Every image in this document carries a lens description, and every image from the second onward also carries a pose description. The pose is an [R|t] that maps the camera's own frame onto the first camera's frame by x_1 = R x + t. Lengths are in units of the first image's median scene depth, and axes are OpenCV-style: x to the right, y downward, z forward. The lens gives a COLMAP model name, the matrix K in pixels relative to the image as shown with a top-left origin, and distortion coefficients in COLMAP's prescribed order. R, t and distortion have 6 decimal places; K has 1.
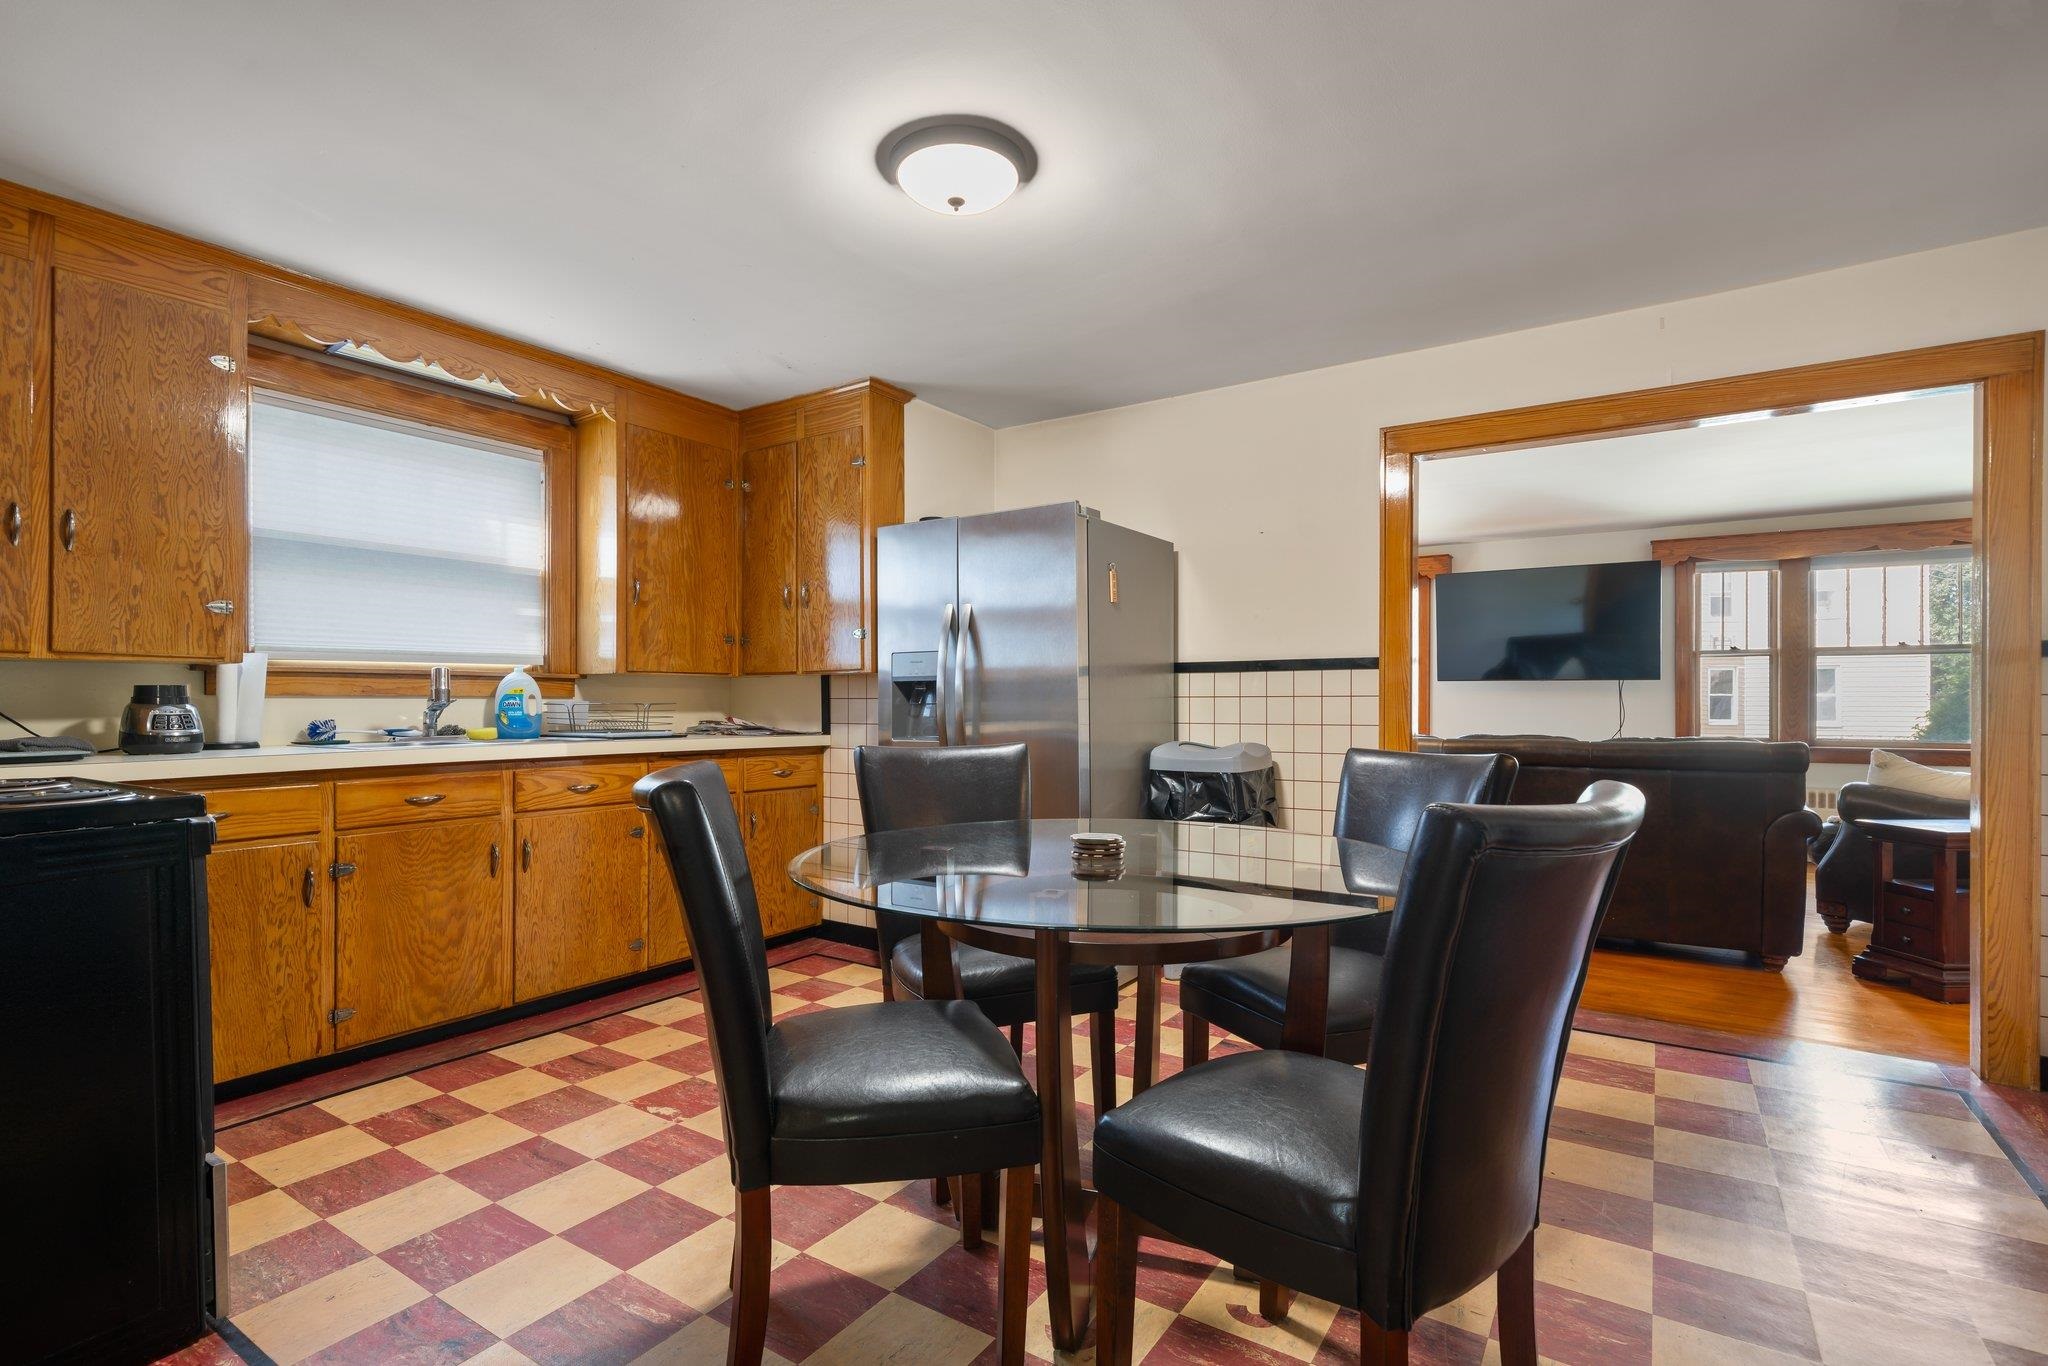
lens RADIAL K [[961.8, 0, 1029.6], [0, 961.8, 690.0], [0, 0, 1]] dist [-0.000664, 0.000224]
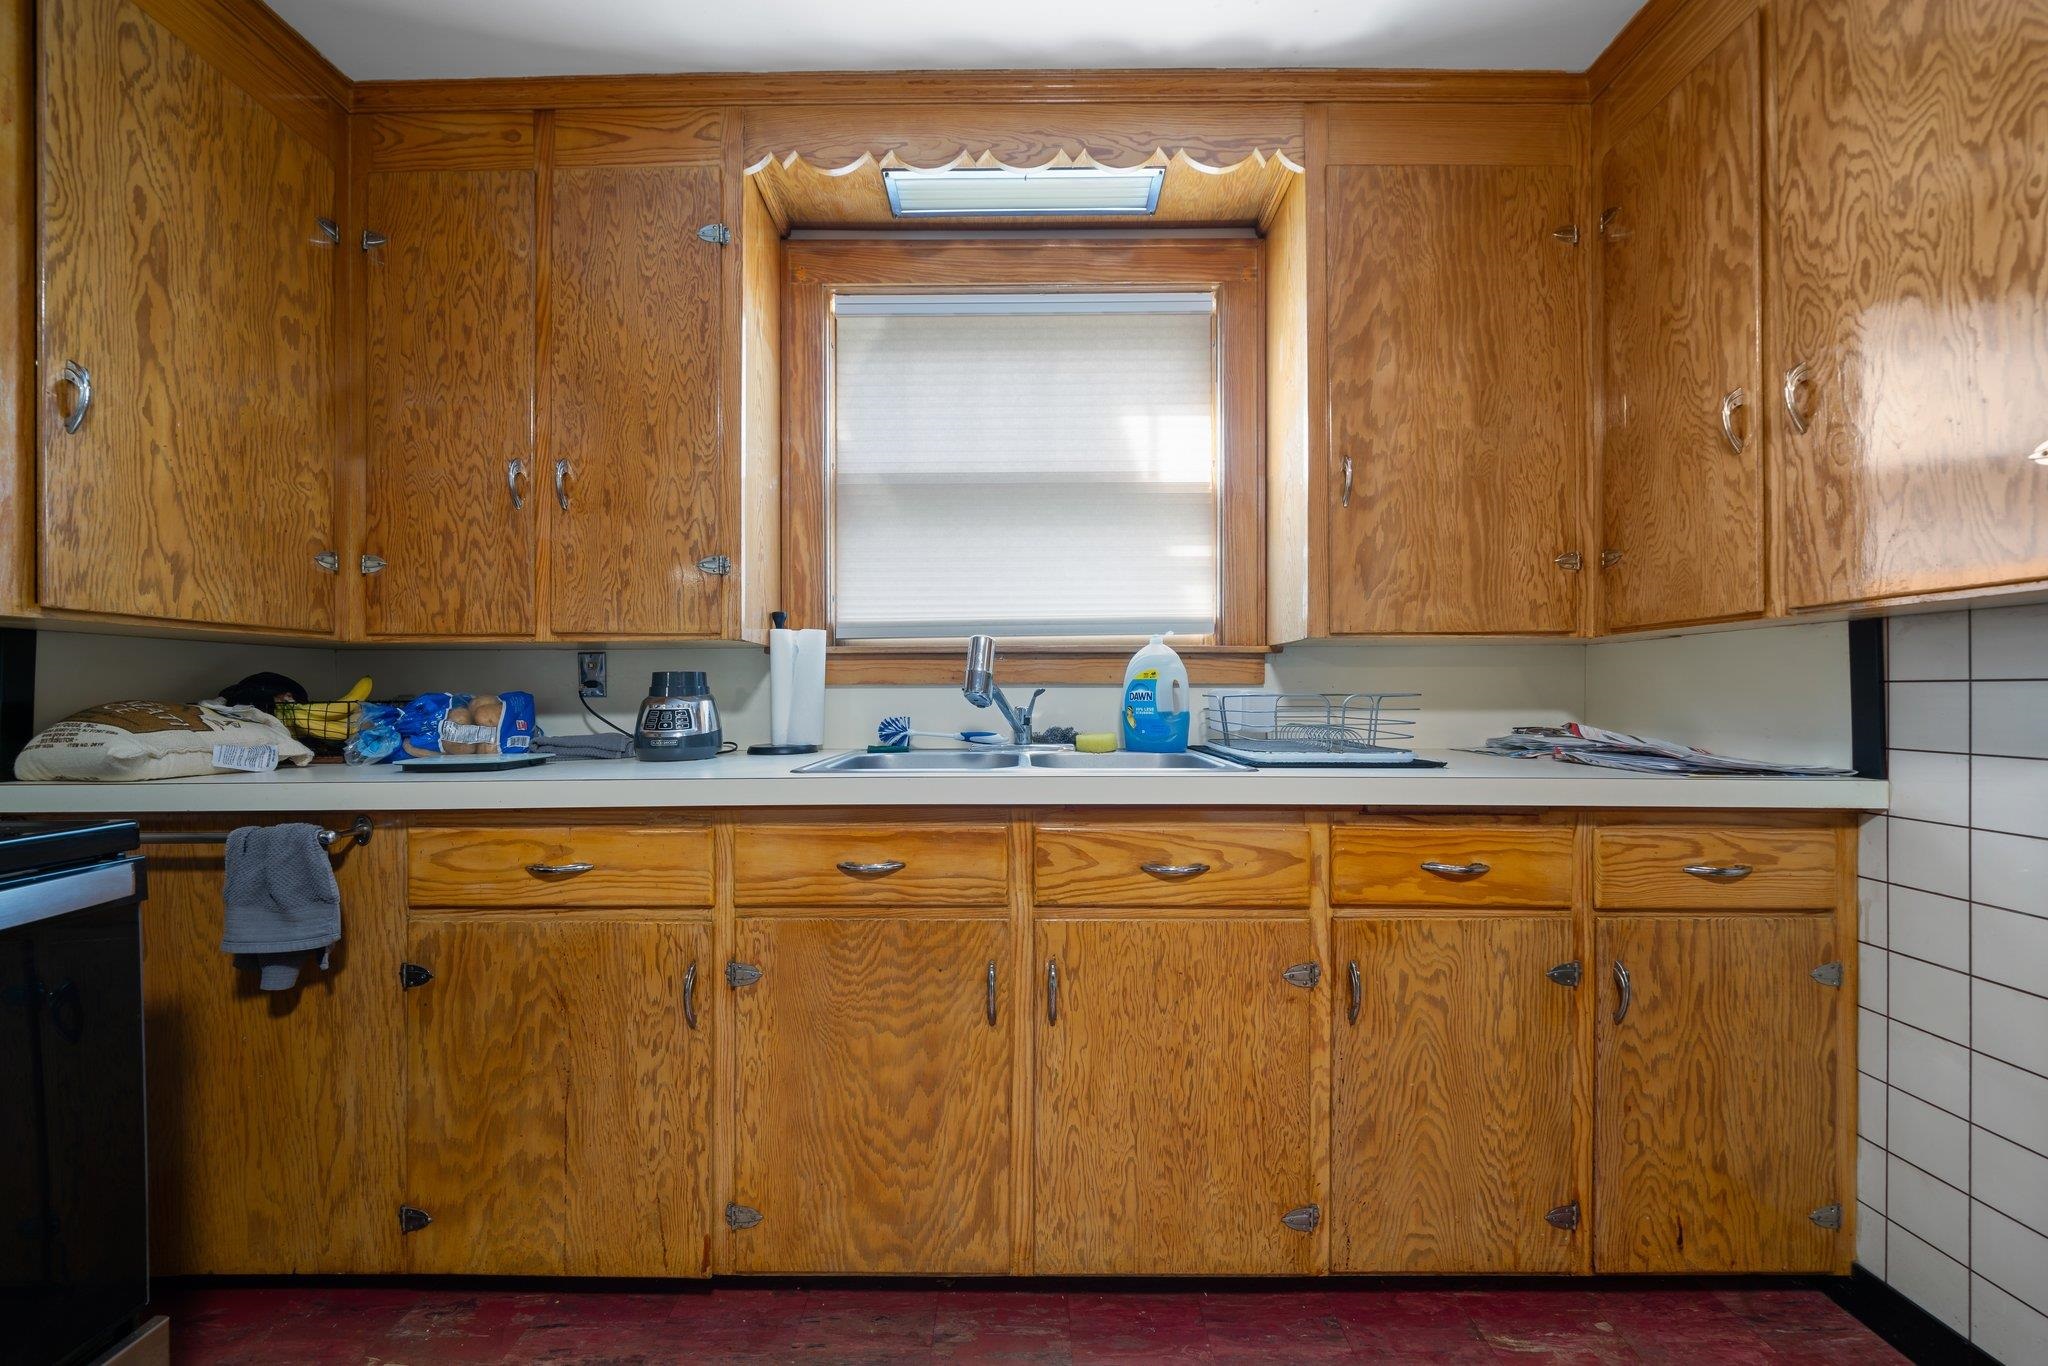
lens RADIAL K [[754.8, 0, 1019.6], [0, 754.8, 695.4], [0, 0, 1]] dist [-0.003822, -0.000063]
pose [[0.538235, 0.001193, -0.842794, -0.194002], [0.012531, 0.999877, 0.009418, 0.009927], [0.842702, -0.015630, 0.538154, 0.763190]]
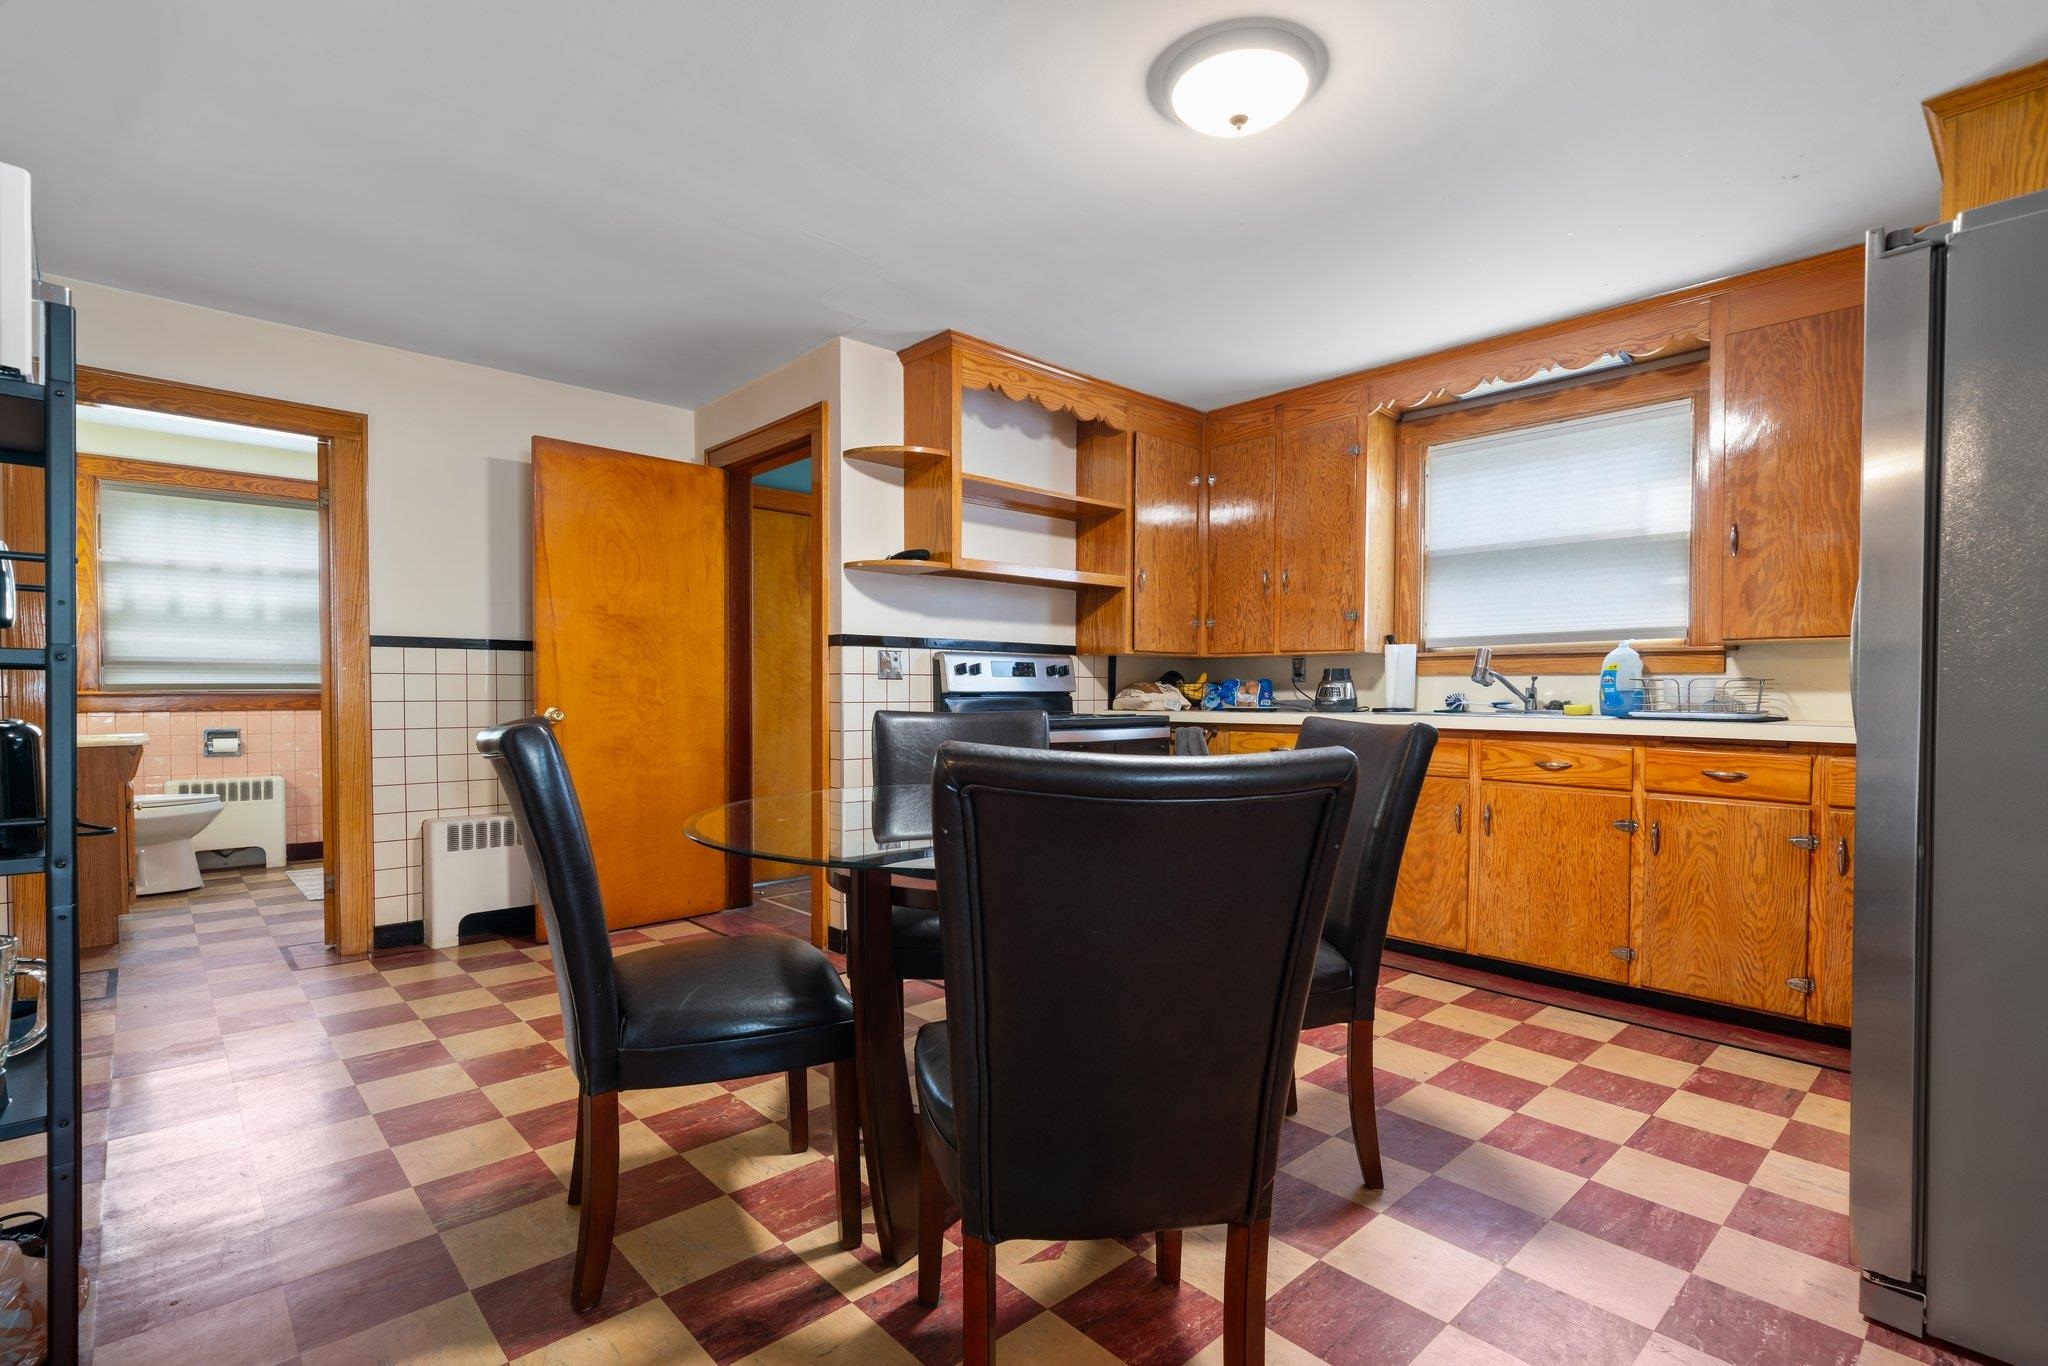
lens RADIAL K [[961.8, 0, 1021.1], [0, 961.8, 702.1], [0, 0, 1]] dist [-0.000664, 0.000224]
pose [[-0.247250, 0.010978, -0.968890, 0.633026], [0.006653, 0.999931, 0.009632, 0.026196], [0.968929, -0.004065, -0.247306, 0.752458]]
